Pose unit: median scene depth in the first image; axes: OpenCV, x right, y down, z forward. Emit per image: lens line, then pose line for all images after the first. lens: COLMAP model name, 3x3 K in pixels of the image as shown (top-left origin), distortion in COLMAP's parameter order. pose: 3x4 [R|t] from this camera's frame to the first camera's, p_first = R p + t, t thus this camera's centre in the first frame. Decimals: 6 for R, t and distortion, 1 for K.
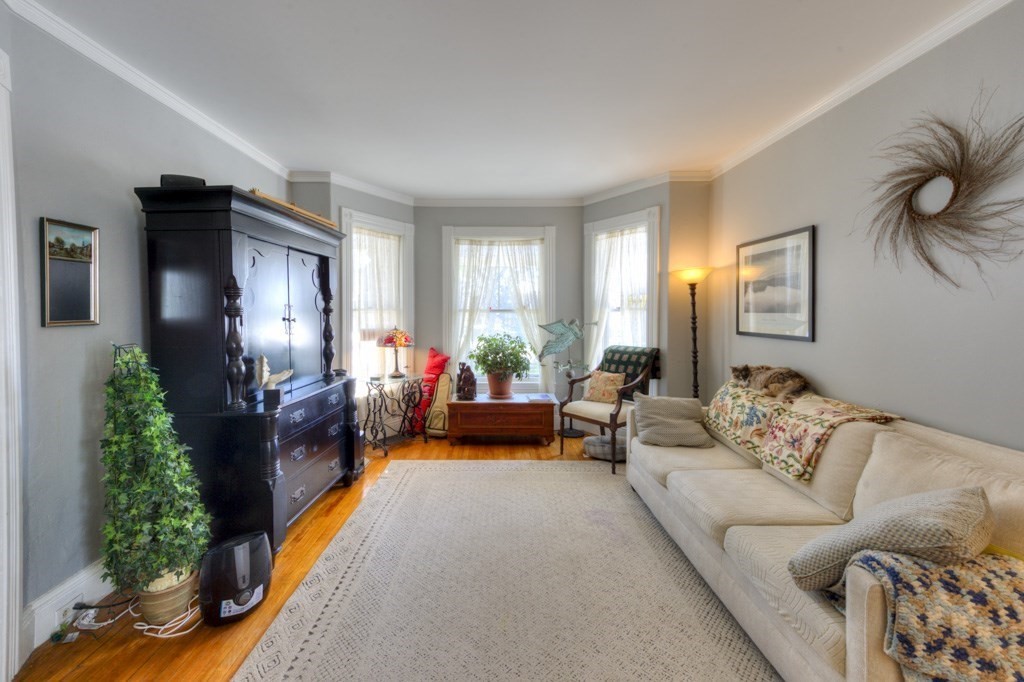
lens RADIAL K [[419.4, 0, 504.1], [0, 419.4, 322.3], [0, 0, 1]] dist [0.022717, -0.000295]
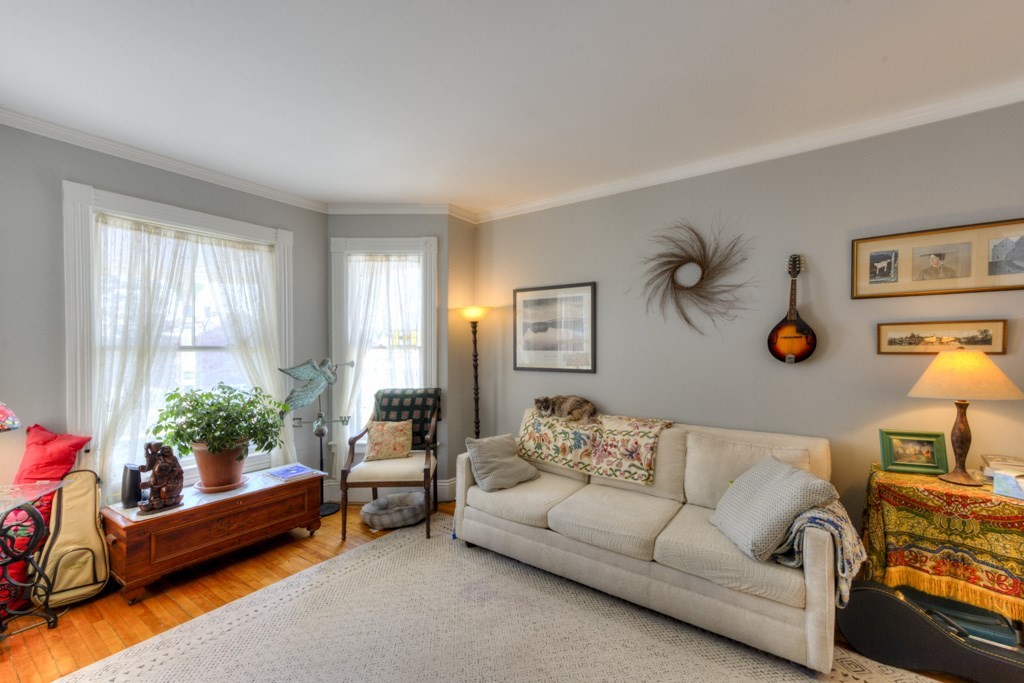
lens RADIAL K [[422.5, 0, 513.0], [0, 422.5, 352.5], [0, 0, 1]] dist [0.024748, -0.000155]
pose [[0.584663, -0.009660, 0.811219, -0.332279], [0.020595, 0.999784, -0.002938, -0.012898], [-0.811015, 0.018425, 0.584735, 0.340216]]
